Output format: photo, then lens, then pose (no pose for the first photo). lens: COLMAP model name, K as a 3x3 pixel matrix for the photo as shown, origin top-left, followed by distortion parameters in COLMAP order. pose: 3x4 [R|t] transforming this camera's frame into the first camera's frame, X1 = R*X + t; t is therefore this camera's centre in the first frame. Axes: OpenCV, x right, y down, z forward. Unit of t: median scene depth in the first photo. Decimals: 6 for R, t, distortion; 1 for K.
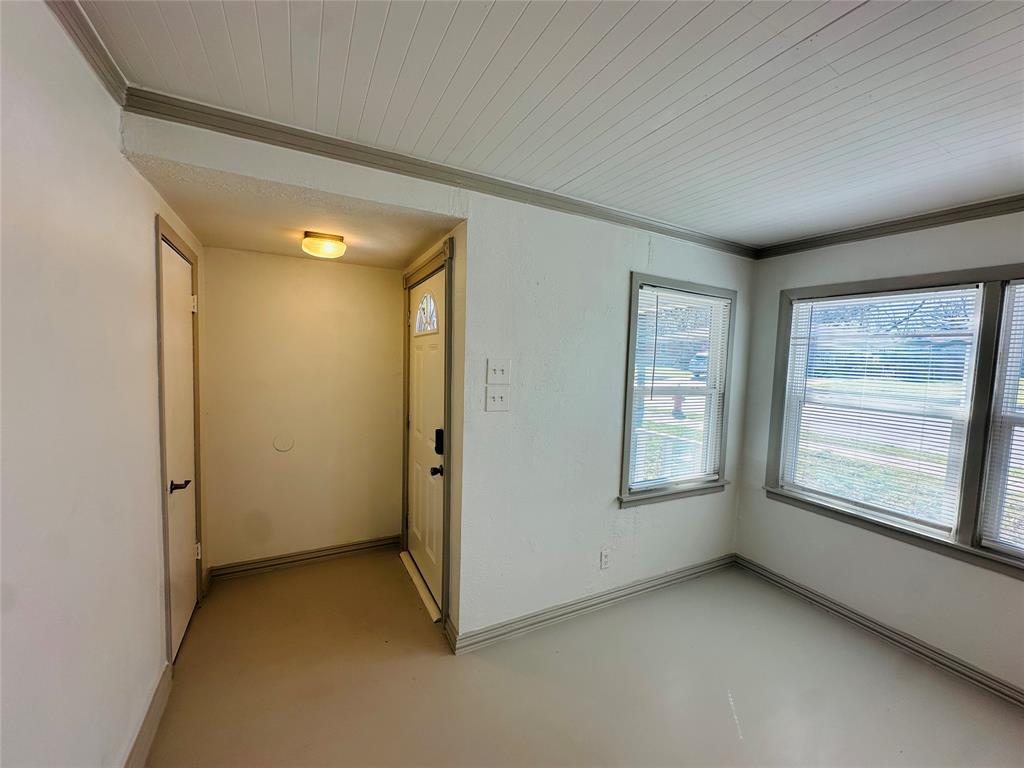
lens RADIAL K [[408.9, 0, 513.6], [0, 408.9, 384.7], [0, 0, 1]] dist [-0.003175, 0.000143]
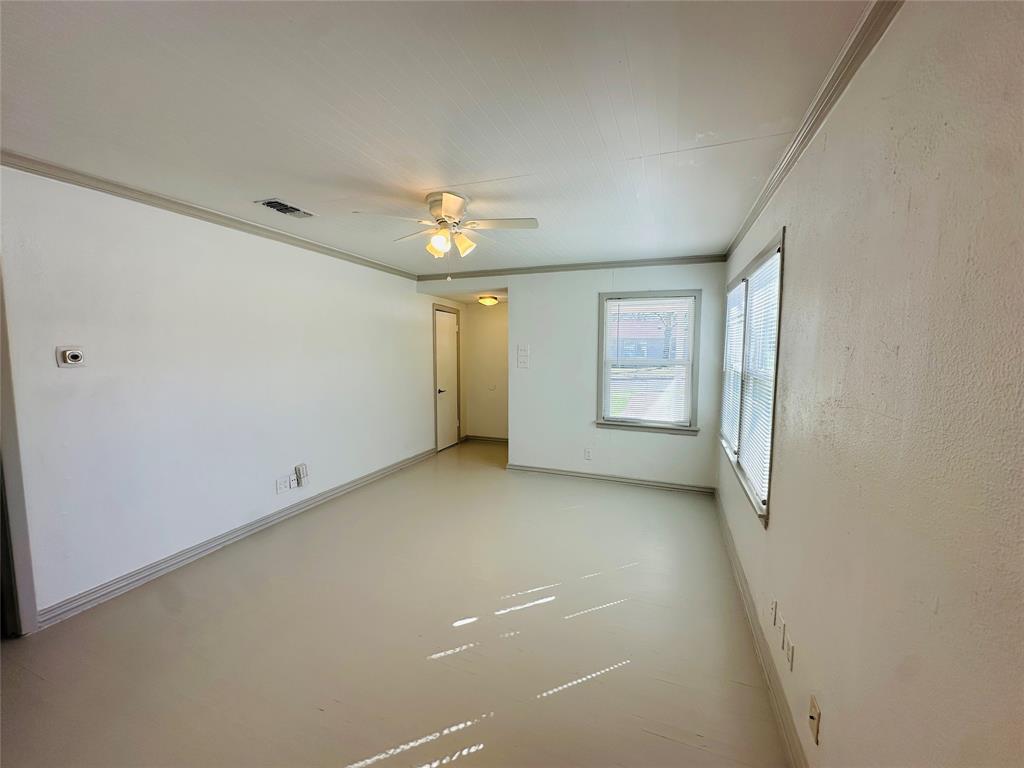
lens RADIAL K [[406.9, 0, 513.2], [0, 406.9, 383.4], [0, 0, 1]] dist [-0.002773, 0.000026]
pose [[0.657526, 0.032387, -0.752735, 1.342833], [-0.029173, 0.999421, 0.017517, 0.092625], [0.752867, 0.010442, 0.658090, -0.427440]]
